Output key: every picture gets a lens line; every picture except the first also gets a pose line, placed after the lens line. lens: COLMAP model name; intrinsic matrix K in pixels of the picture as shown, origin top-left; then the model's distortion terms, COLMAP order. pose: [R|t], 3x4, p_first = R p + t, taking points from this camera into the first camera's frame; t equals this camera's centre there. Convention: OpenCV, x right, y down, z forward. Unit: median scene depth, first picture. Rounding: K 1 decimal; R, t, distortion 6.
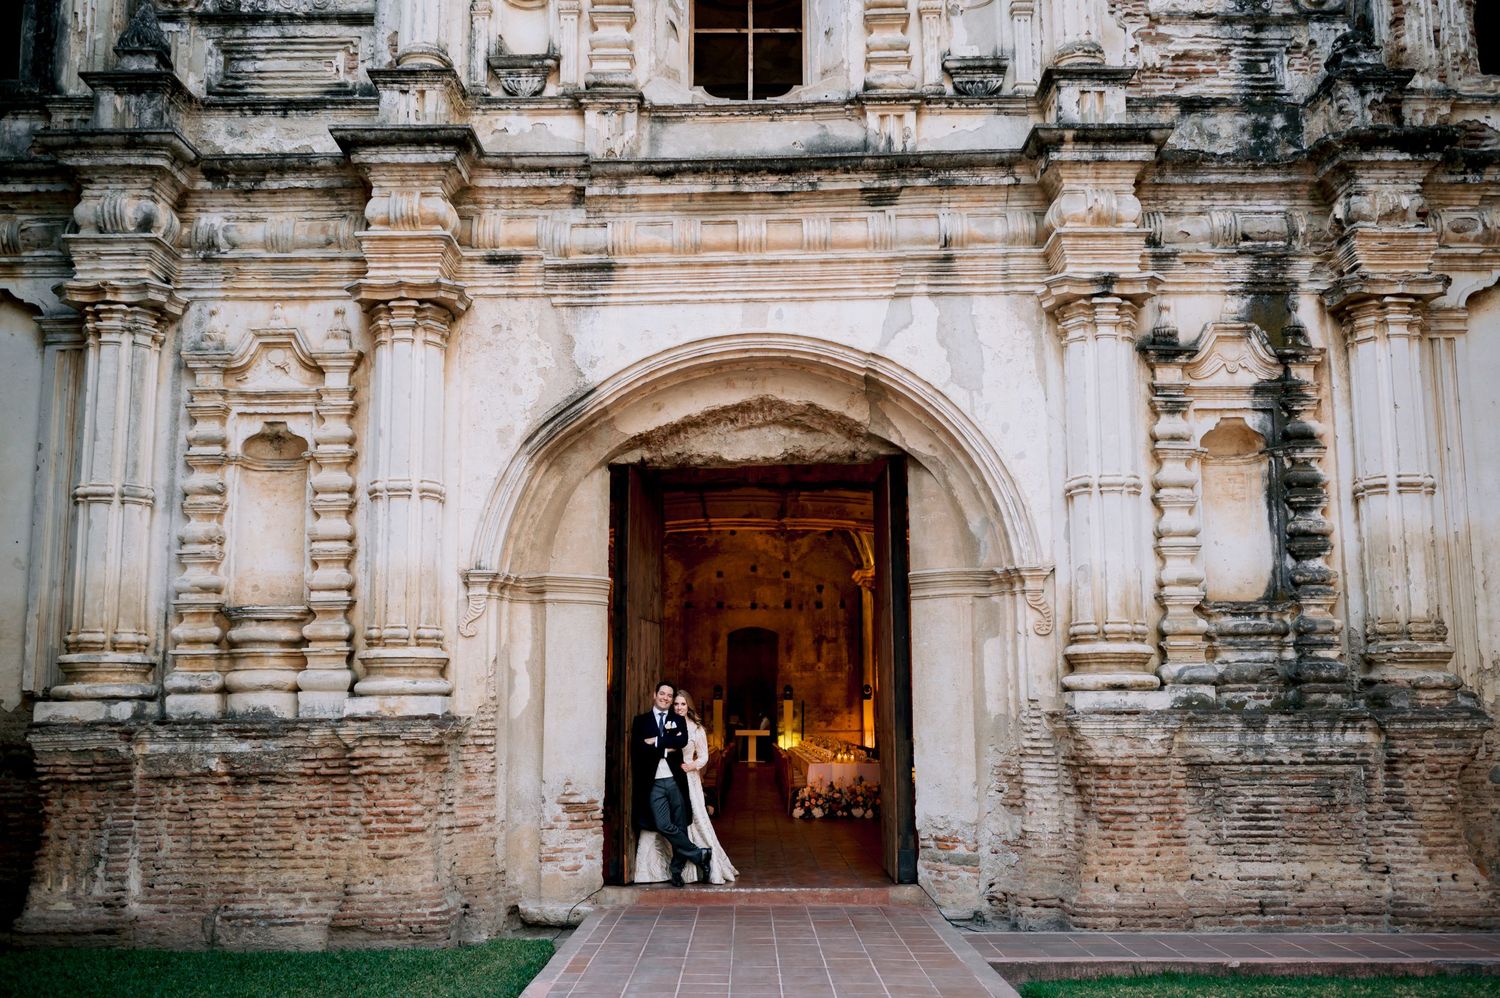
lens RADIAL K [[1427.4, 0, 749.6], [0, 1427.4, 489.8], [0, 0, 1]] dist [-0.003162, 0.017465]
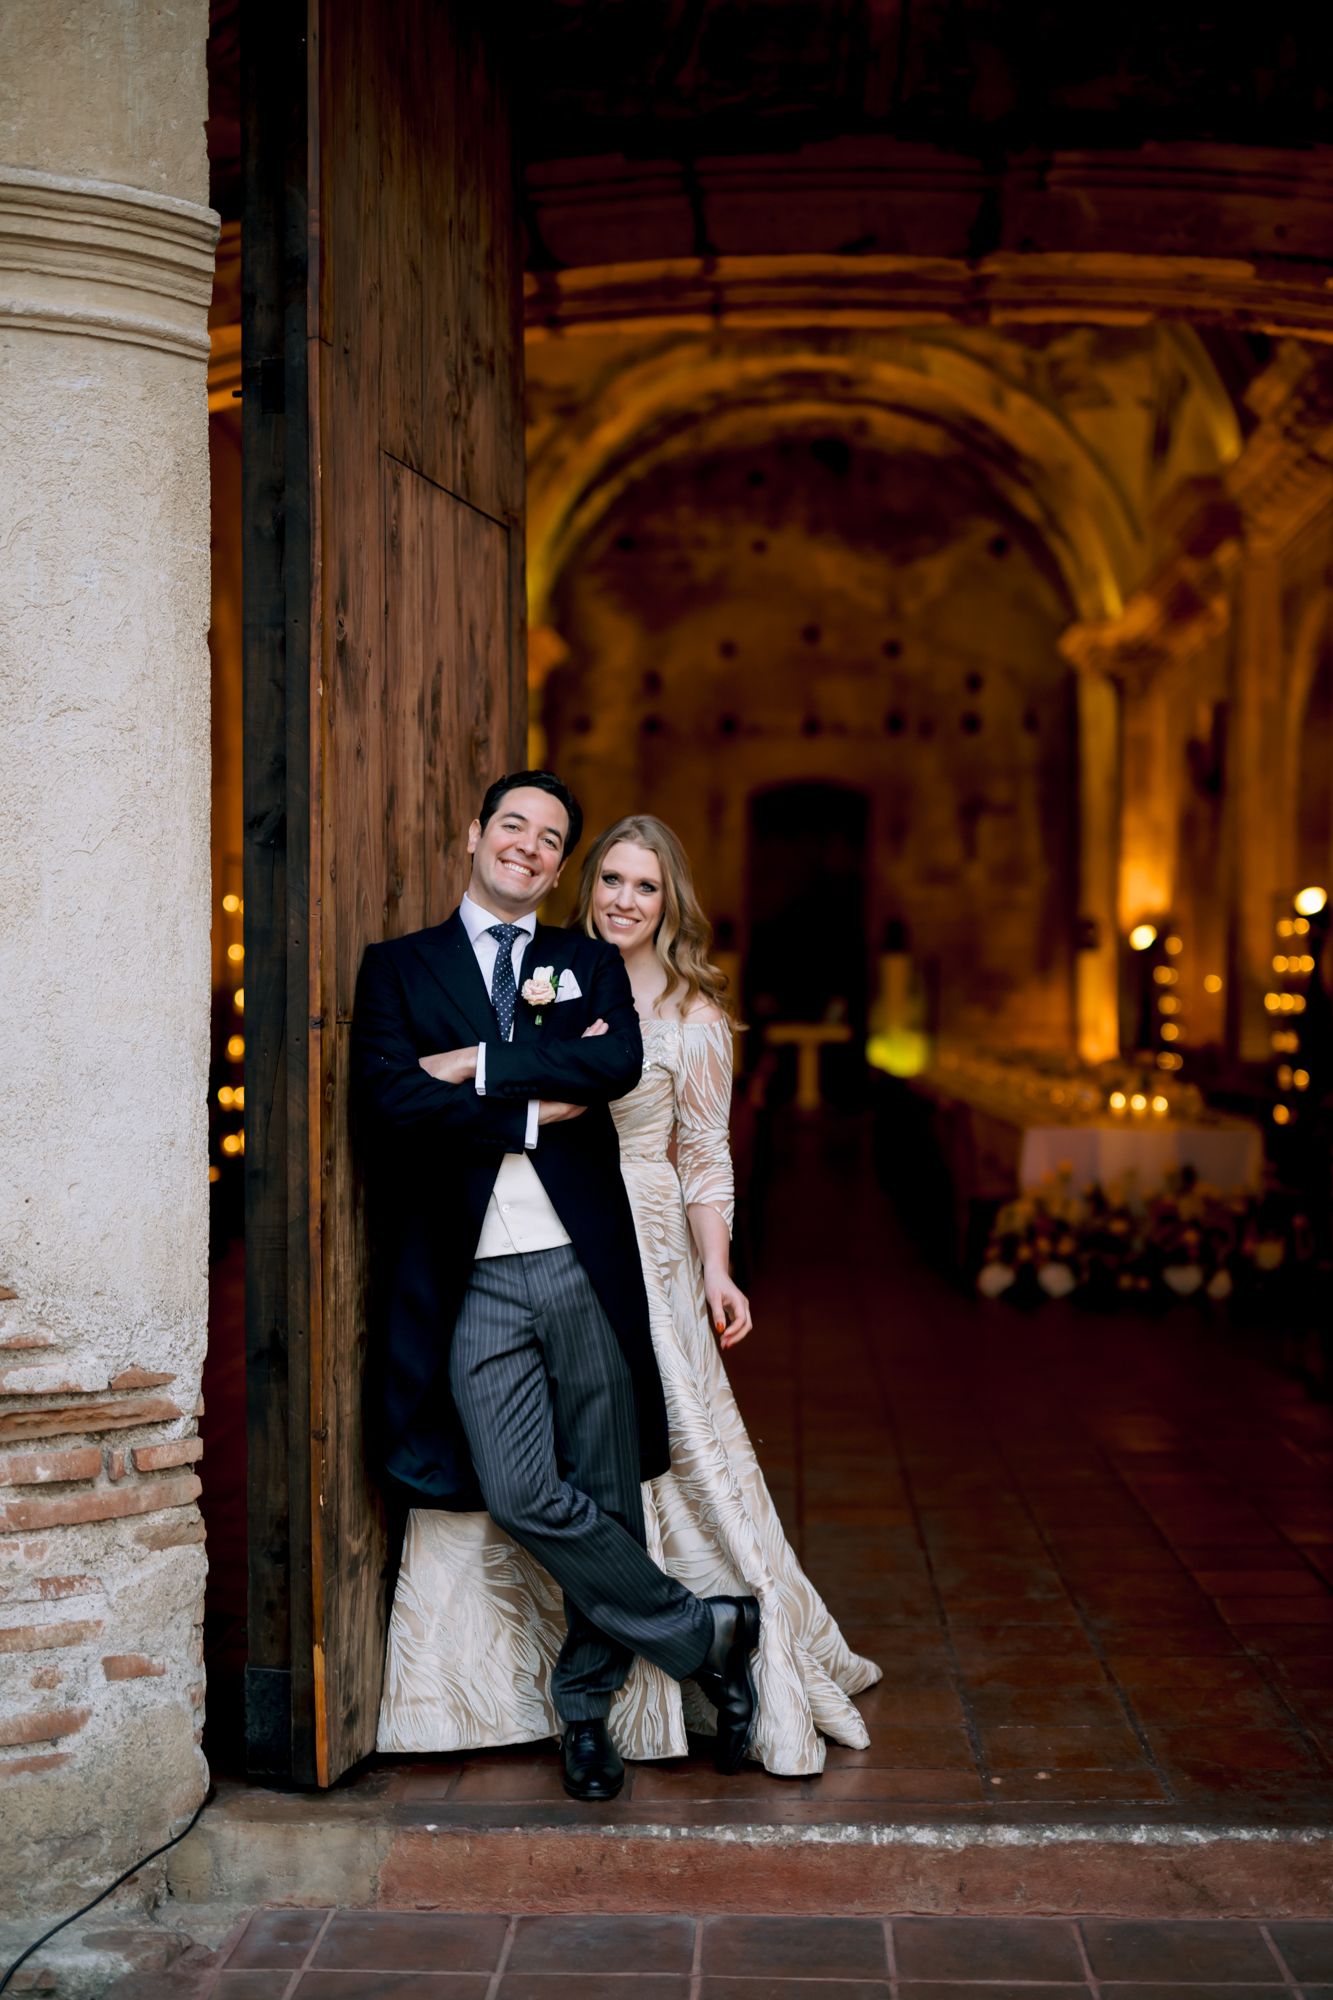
lens RADIAL K [[2935.3, 0, 670.4], [0, 2935.3, 1005.2], [0, 0, 1]] dist [0.004319, 0.038934]
pose [[0.999313, 0.000091, -0.037055, -0.024668], [0.005770, 0.987418, 0.158028, 0.108167], [0.036603, -0.158134, 0.986739, 0.629964]]
